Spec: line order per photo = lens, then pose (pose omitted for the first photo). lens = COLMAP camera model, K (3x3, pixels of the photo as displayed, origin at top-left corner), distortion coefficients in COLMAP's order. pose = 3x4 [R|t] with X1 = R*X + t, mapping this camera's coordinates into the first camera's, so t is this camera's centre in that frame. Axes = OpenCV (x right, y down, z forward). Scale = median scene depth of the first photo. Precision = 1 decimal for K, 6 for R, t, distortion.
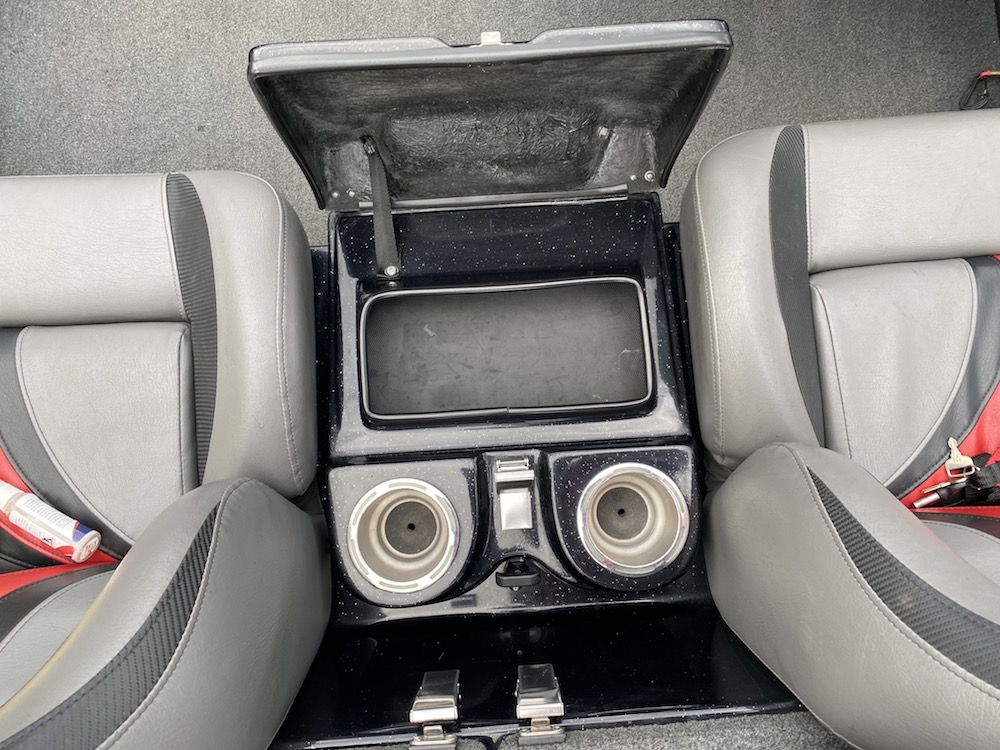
lens RADIAL K [[751.0, 0, 498.8], [0, 751.0, 372.6], [0, 0, 1]] dist [-0.006133, 0.004749]
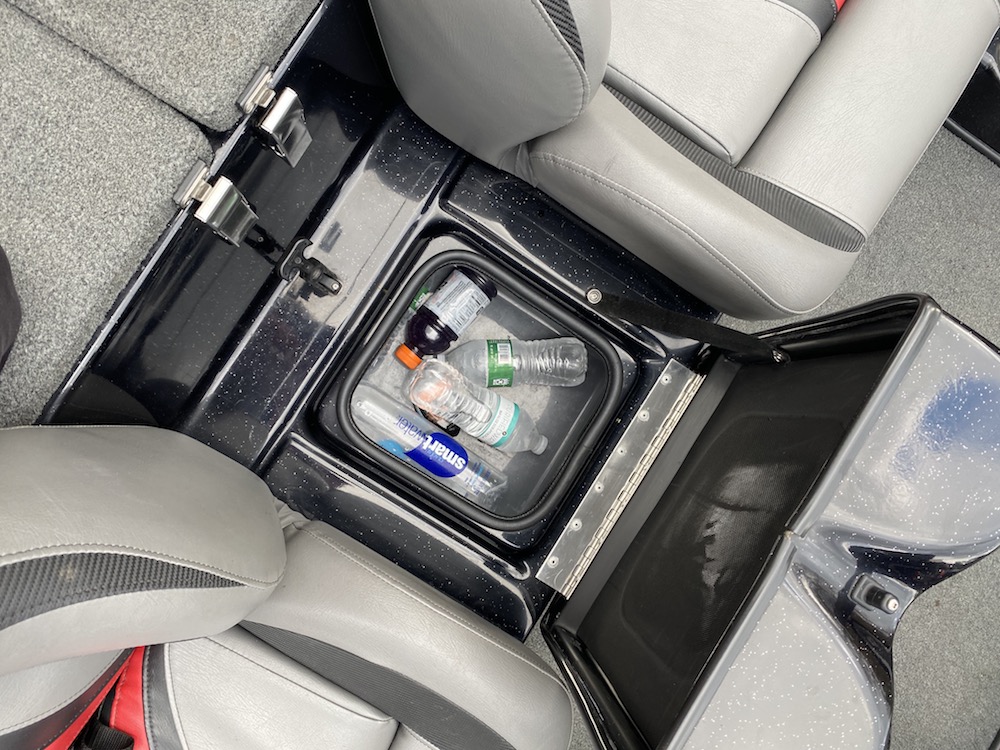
lens RADIAL K [[751.0, 0, 498.8], [0, 751.0, 372.6], [0, 0, 1]] dist [-0.006133, 0.004749]
pose [[-0.587376, 0.803825, -0.094094, 0.111225], [-0.808160, -0.588767, 0.015182, 0.015070], [-0.043196, 0.084961, 0.995448, 0.058523]]
